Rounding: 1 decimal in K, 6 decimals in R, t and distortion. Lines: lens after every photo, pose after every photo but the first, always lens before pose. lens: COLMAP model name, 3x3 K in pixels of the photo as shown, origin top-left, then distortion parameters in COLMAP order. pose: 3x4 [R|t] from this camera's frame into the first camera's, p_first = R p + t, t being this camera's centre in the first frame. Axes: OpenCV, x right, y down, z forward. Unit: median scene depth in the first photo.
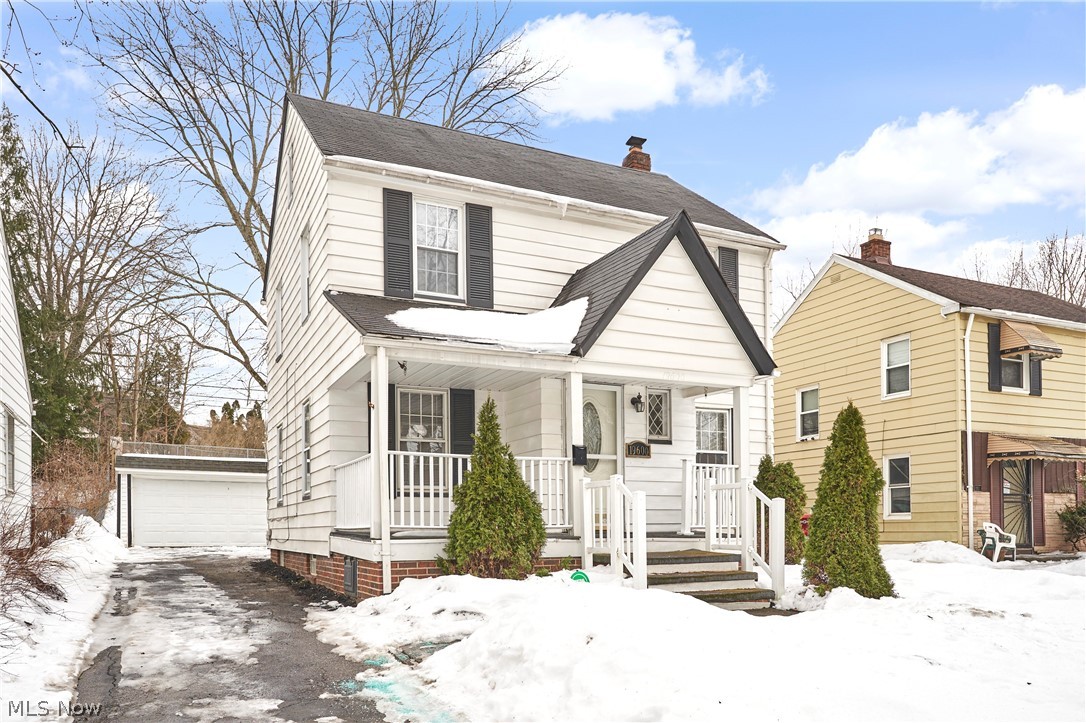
lens RADIAL K [[776.3, 0, 543.0], [0, 776.3, 361.5], [0, 0, 1]] dist [-0.001128, 0.000549]
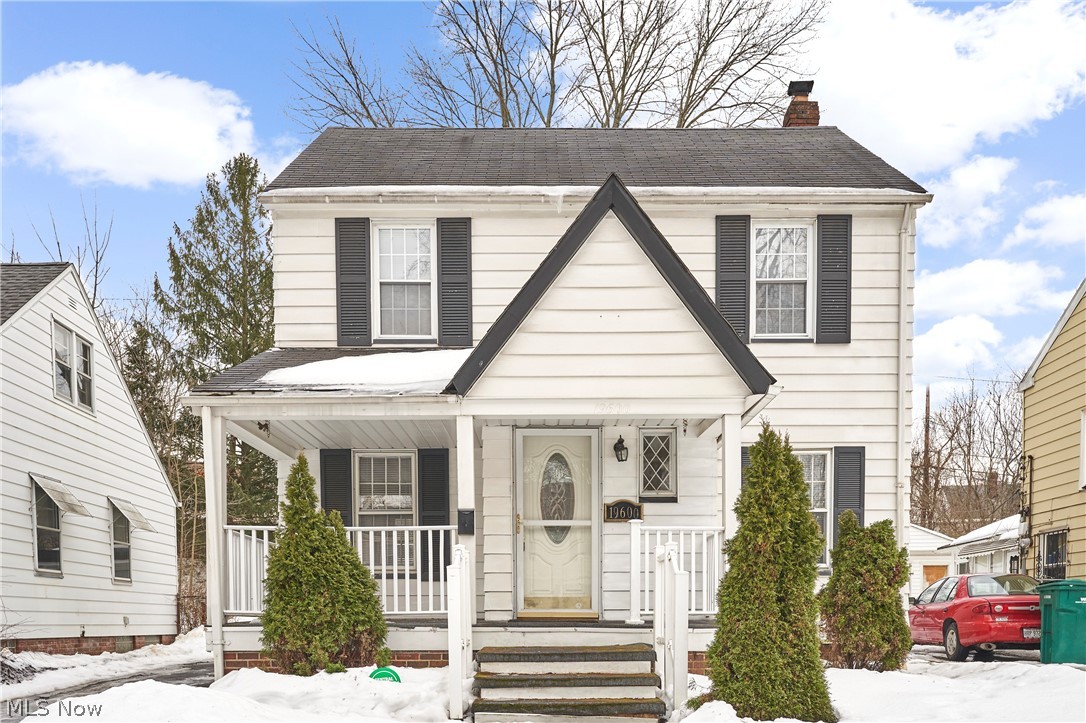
lens RADIAL K [[910.5, 0, 543.5], [0, 910.5, 498.9], [0, 0, 1]] dist [0.002920, 0.003837]
pose [[0.905673, -0.052387, -0.420728, 0.414465], [0.086252, 0.994351, 0.061858, 0.039876], [0.415111, -0.092312, 0.905075, 0.173443]]
